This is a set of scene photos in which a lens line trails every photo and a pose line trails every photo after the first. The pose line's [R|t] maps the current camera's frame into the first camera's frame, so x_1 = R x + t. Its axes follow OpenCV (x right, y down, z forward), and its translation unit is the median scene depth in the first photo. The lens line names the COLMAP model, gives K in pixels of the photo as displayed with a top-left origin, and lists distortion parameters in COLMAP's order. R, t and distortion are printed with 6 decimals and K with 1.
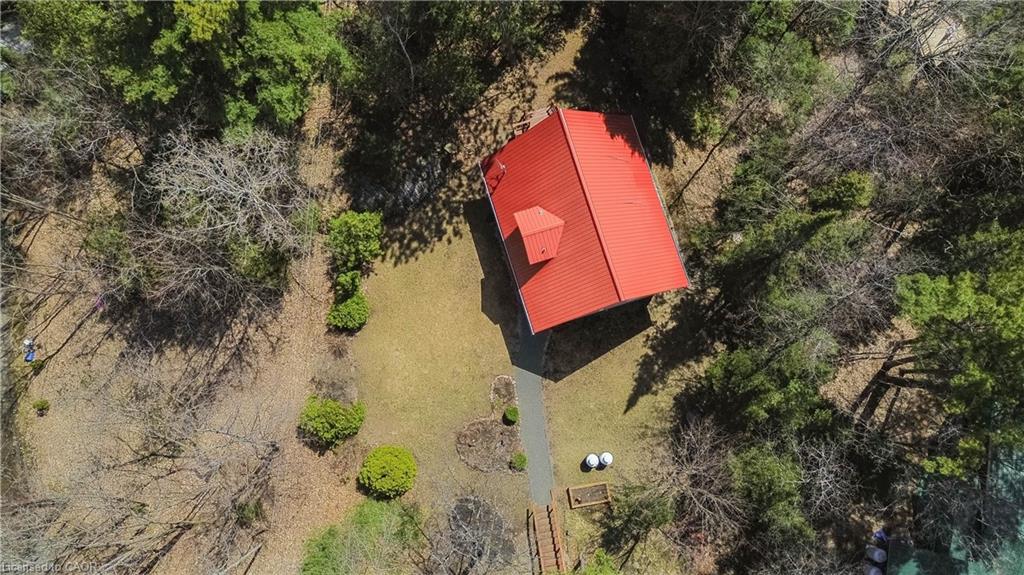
lens RADIAL K [[675.2, 0, 512.0], [0, 675.2, 287.5], [0, 0, 1]] dist [-0.000398, -0.000035]
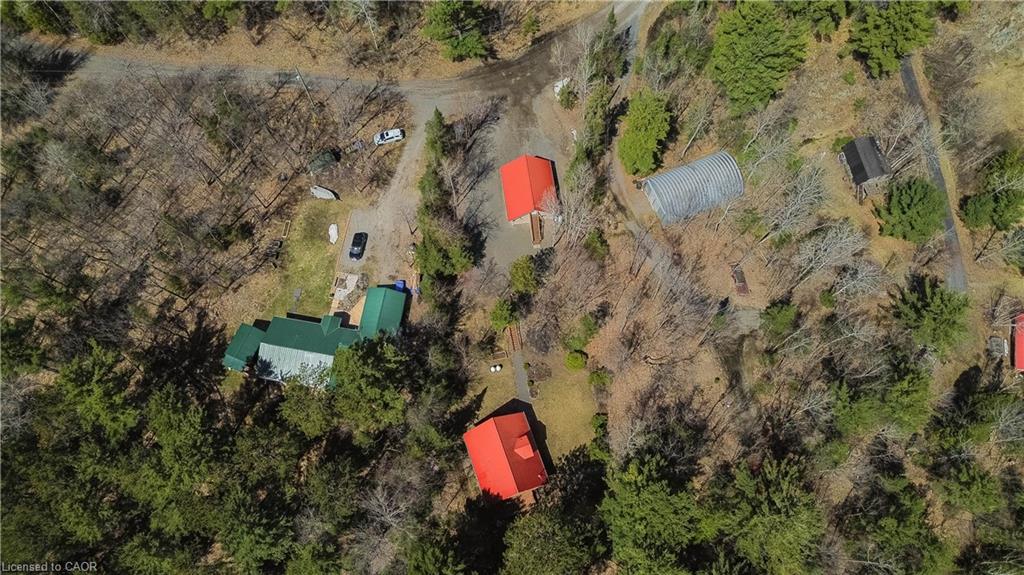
lens RADIAL K [[675.2, 0, 512.0], [0, 675.2, 287.5], [0, 0, 1]] dist [-0.000398, -0.000035]
pose [[-0.998387, 0.056257, -0.007653, 0.066411], [-0.053289, -0.882035, 0.468161, -0.670439], [0.019587, 0.467813, 0.883610, -1.410040]]
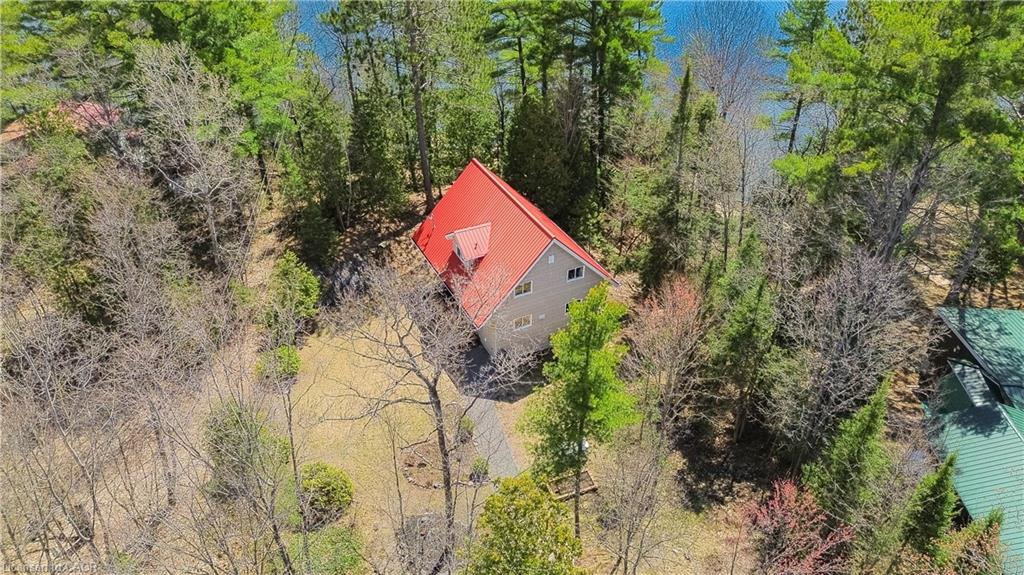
lens RADIAL K [[675.2, 0, 512.0], [0, 675.2, 287.5], [0, 0, 1]] dist [-0.000398, -0.000035]
pose [[0.986890, -0.084986, 0.137205, -0.043184], [0.155477, 0.728689, -0.666963, 0.618809], [-0.043297, 0.679552, 0.732349, 0.227581]]
